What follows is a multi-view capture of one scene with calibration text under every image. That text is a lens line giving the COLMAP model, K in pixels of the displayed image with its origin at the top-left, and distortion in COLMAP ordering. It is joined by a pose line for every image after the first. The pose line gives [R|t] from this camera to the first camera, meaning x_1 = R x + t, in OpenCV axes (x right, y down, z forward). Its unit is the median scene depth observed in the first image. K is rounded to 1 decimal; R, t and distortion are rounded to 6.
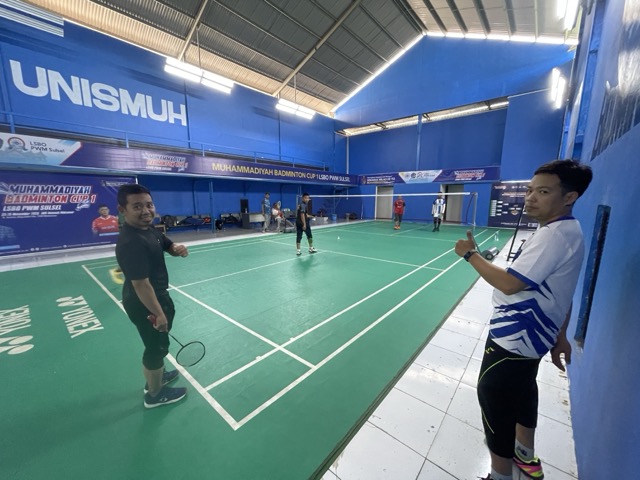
lens RADIAL K [[259.1, 0, 312.8], [0, 259.1, 234.3], [0, 0, 1]] dist [0.001334, -0.000034]
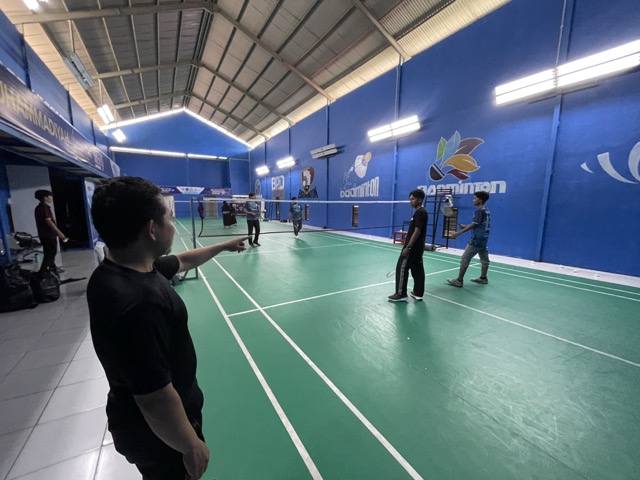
lens RADIAL K [[259.1, 0, 312.8], [0, 259.1, 234.3], [0, 0, 1]] dist [0.001334, -0.000034]
pose [[0.312731, -0.109591, 0.943498, -0.992486], [0.131689, 0.988731, 0.071196, 0.047101], [-0.940669, 0.101983, 0.323639, -0.271664]]
